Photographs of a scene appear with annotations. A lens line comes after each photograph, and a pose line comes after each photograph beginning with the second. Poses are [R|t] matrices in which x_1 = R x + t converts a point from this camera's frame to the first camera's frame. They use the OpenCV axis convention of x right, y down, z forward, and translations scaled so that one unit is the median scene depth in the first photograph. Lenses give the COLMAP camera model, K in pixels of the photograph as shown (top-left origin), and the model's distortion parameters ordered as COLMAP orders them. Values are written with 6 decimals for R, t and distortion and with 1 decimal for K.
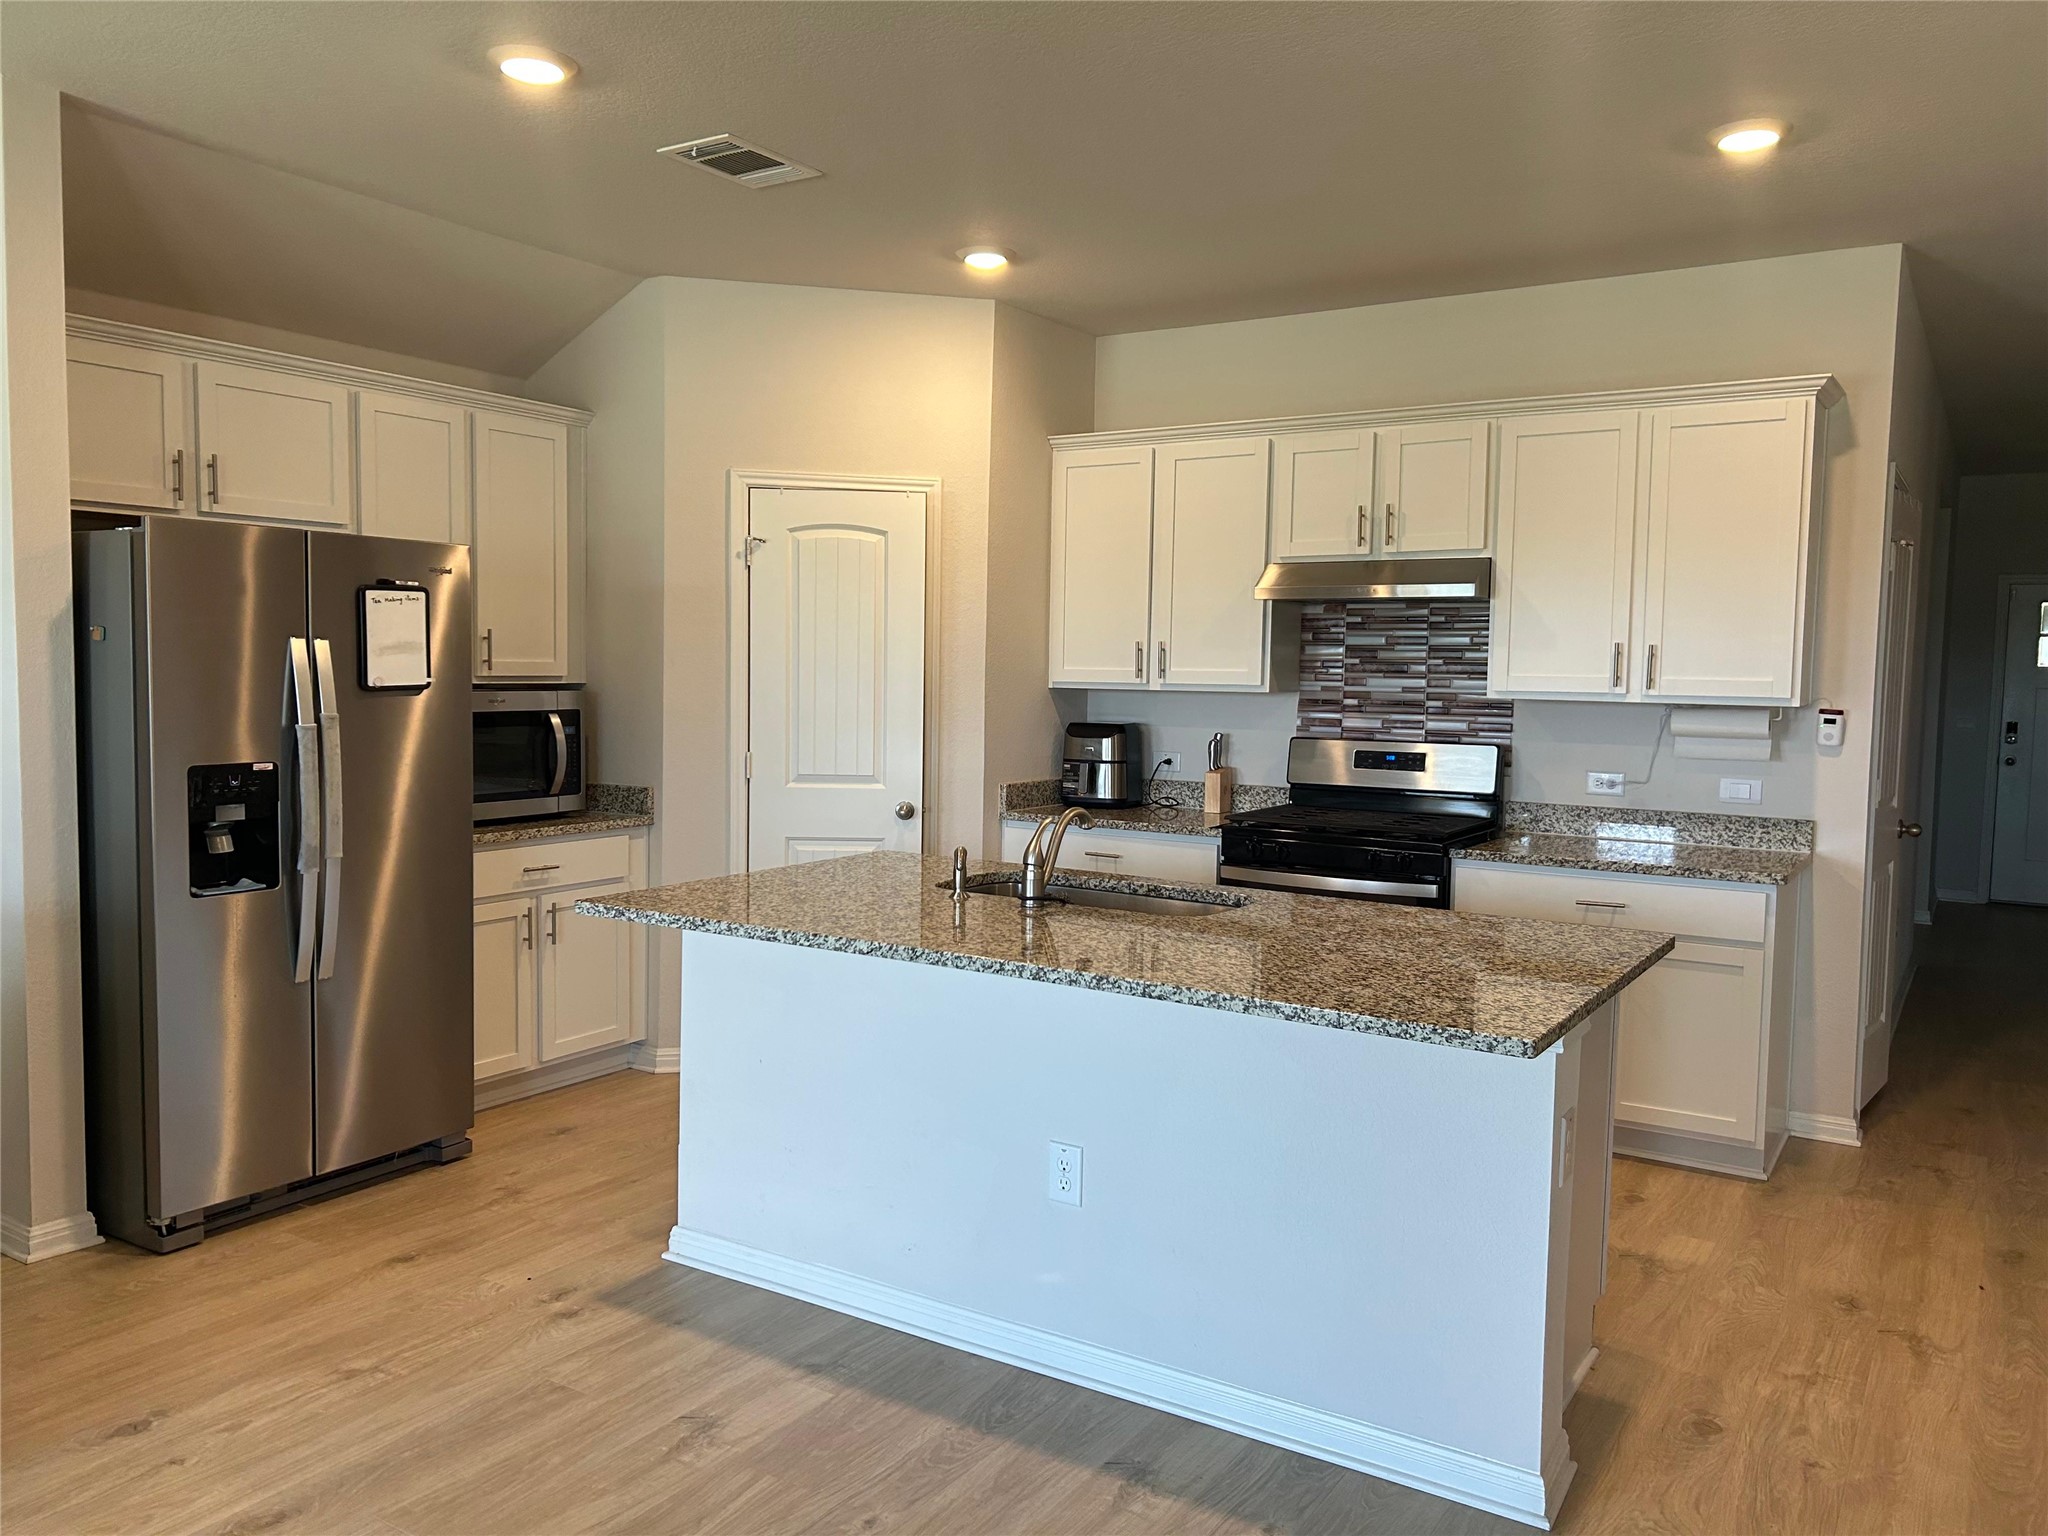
lens RADIAL K [[1523.5, 0, 1027.4], [0, 1523.5, 773.4], [0, 0, 1]] dist [0.060805, -0.063834]
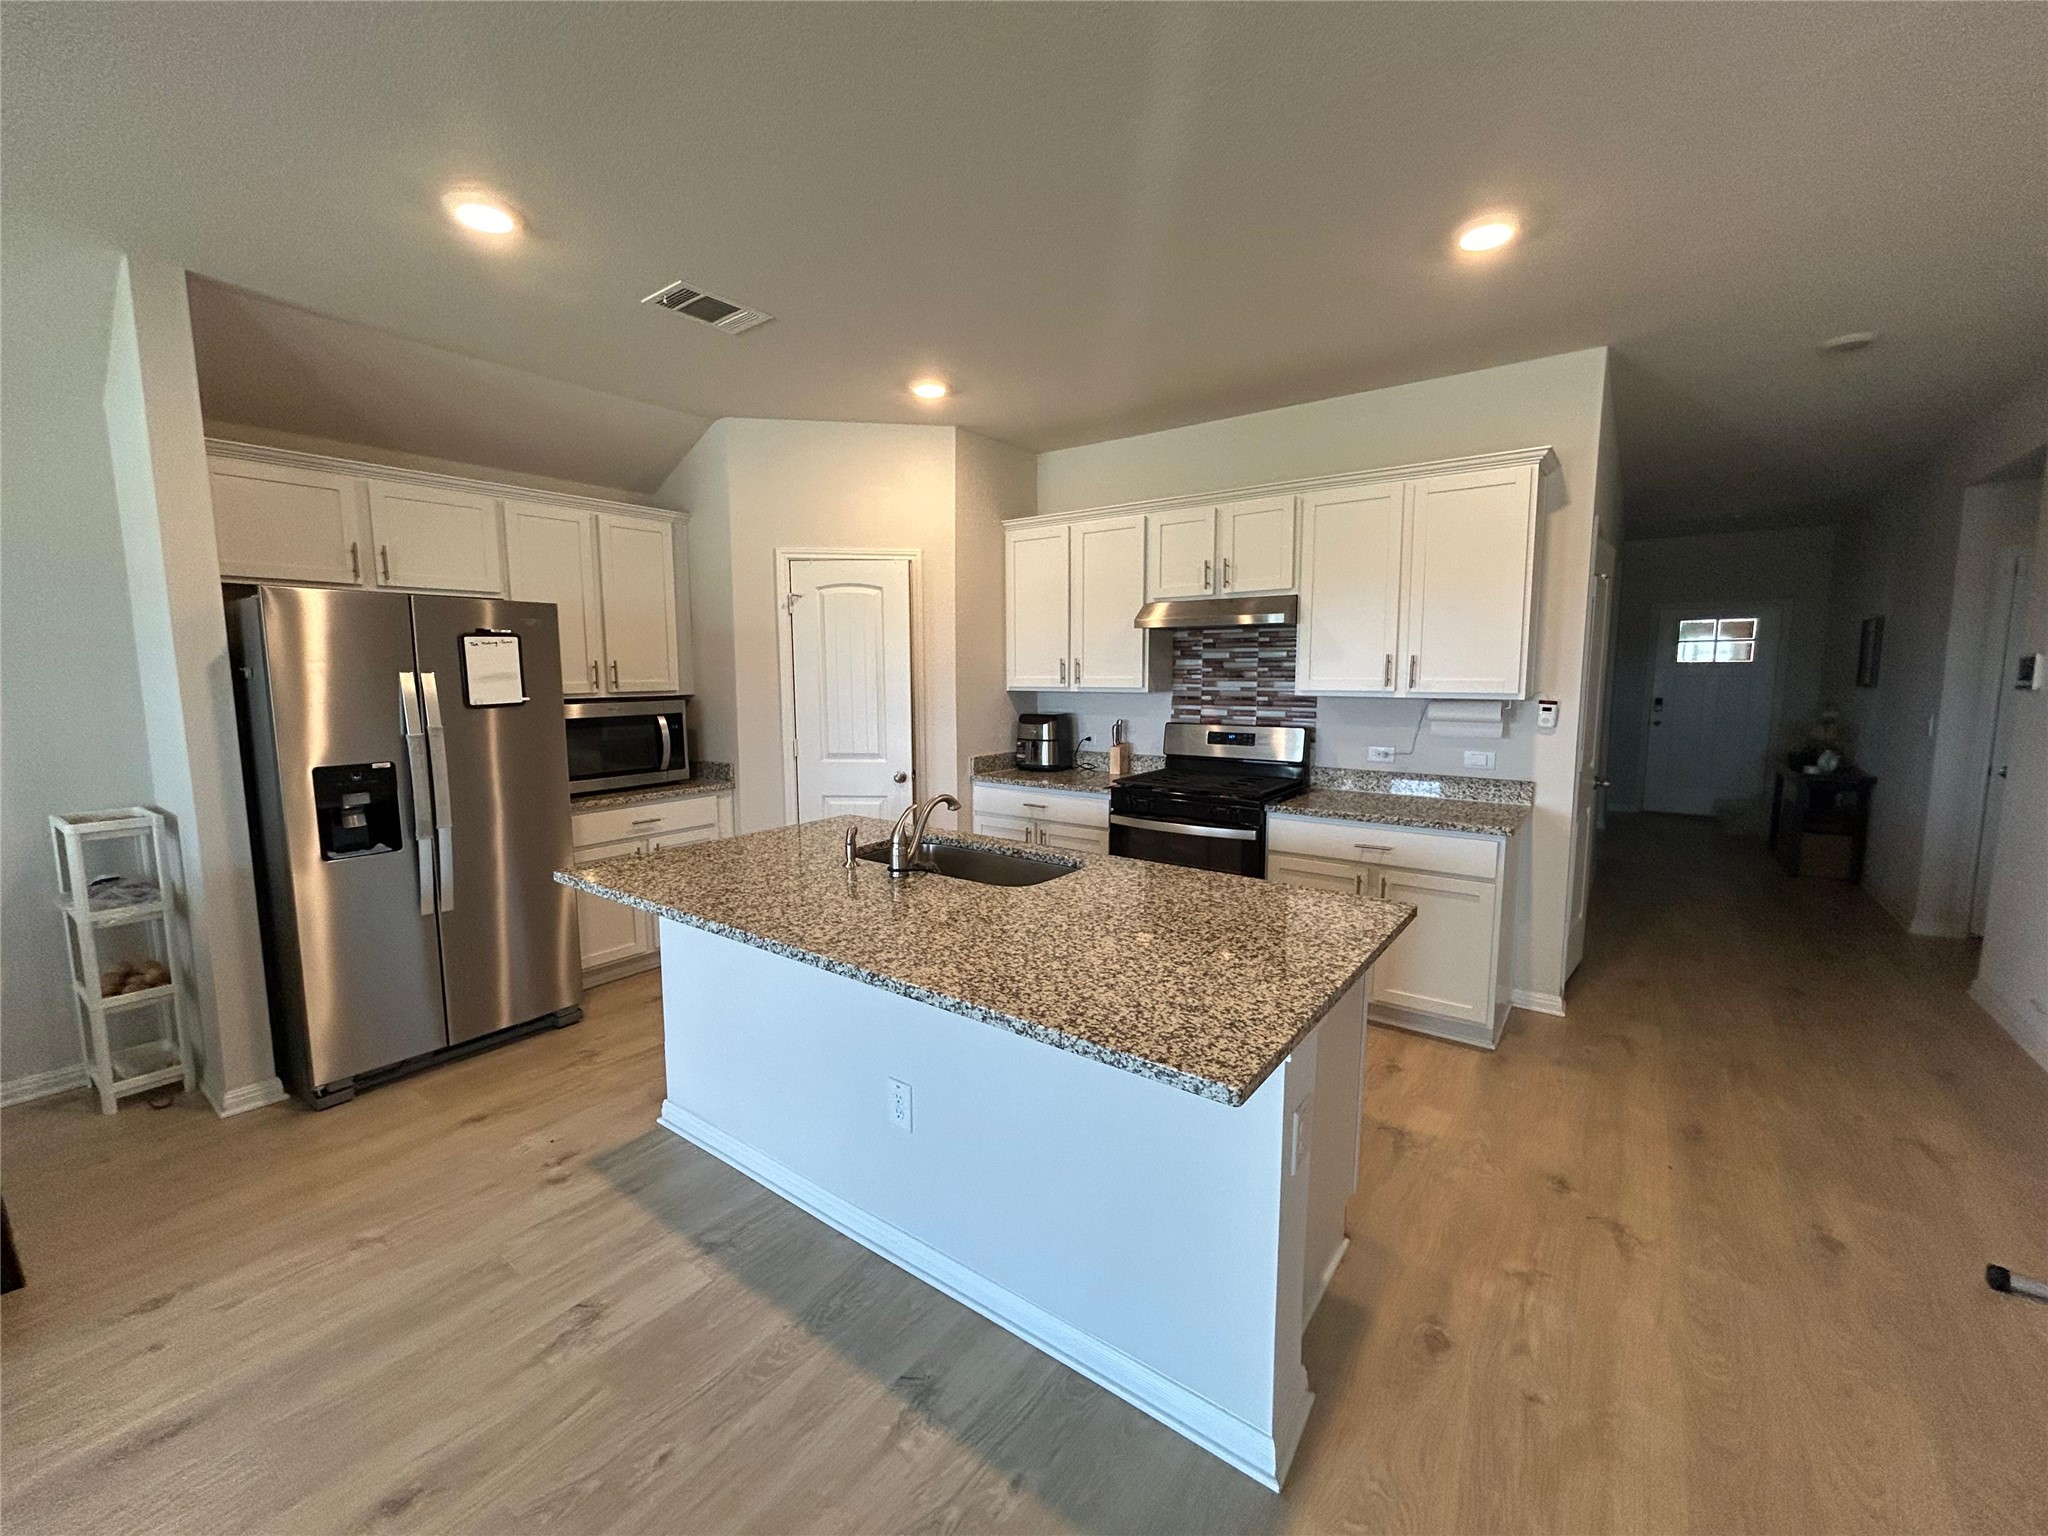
lens RADIAL K [[824.1, 0, 1025.6], [0, 824.1, 764.7], [0, 0, 1]] dist [-0.002282, 0.002380]
pose [[0.997176, -0.011418, -0.074221, 0.118672], [0.014652, 0.998960, 0.043169, -0.023716], [0.073651, -0.044135, 0.996307, 0.246747]]
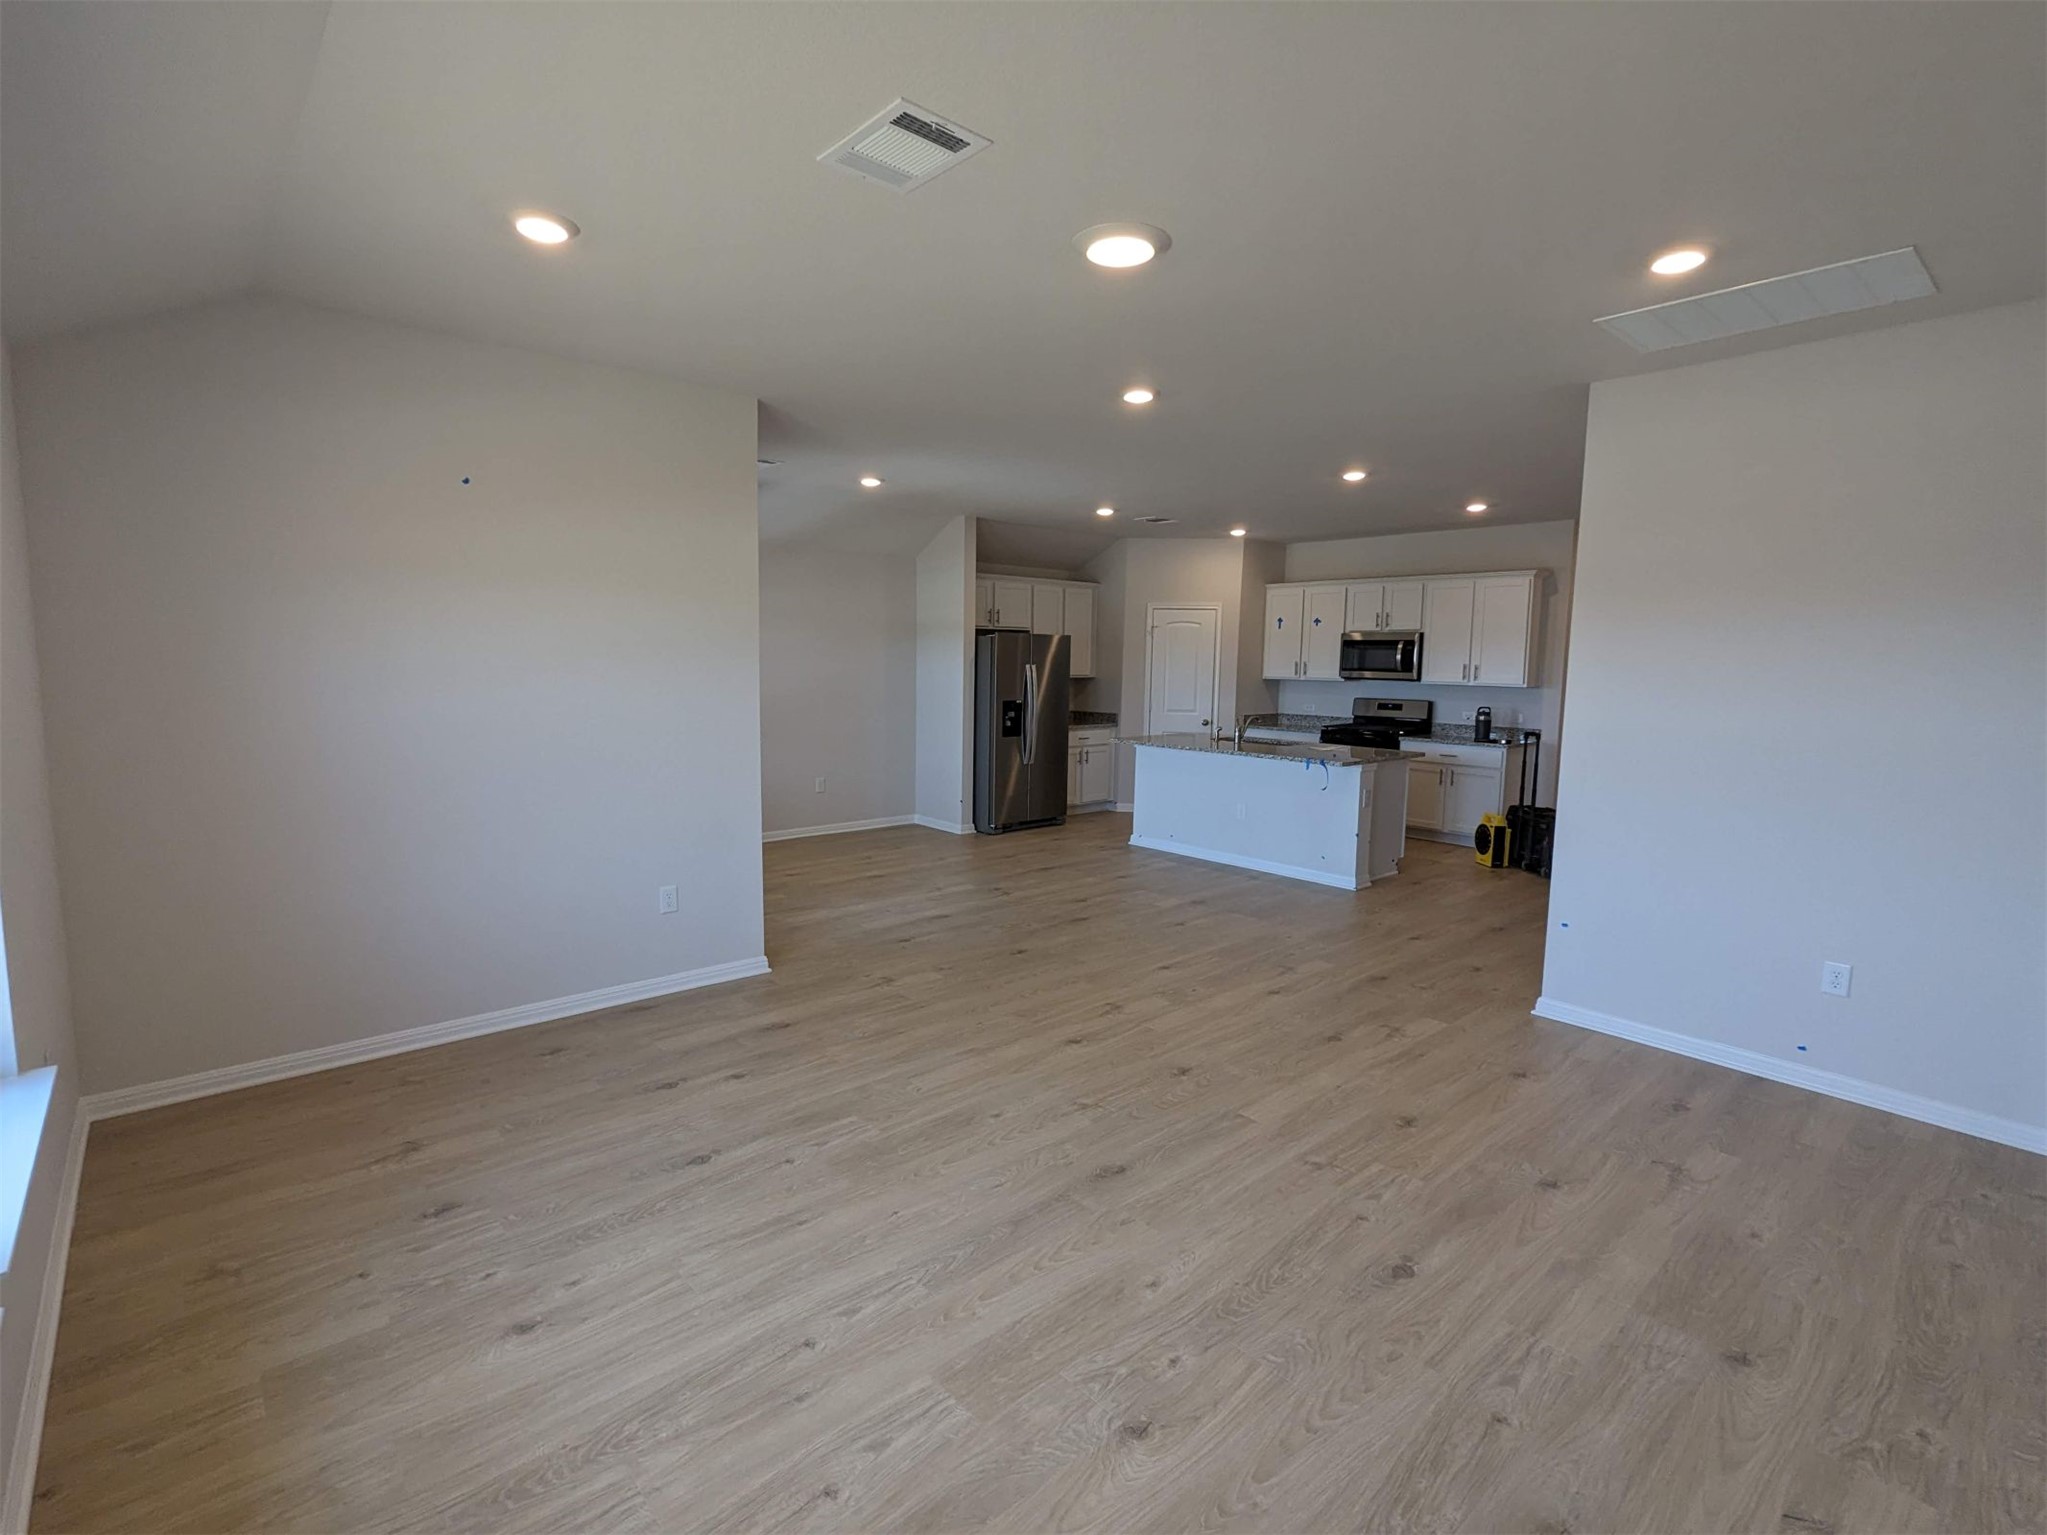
lens RADIAL K [[963.3, 0, 1026.8], [0, 963.3, 755.9], [0, 0, 1]] dist [-0.001552, 0.000427]
pose [[0.959947, 0.025564, -0.279012, 0.116766], [-0.017876, 0.999388, 0.030064, 0.044849], [0.279610, -0.023872, 0.959817, -0.930885]]
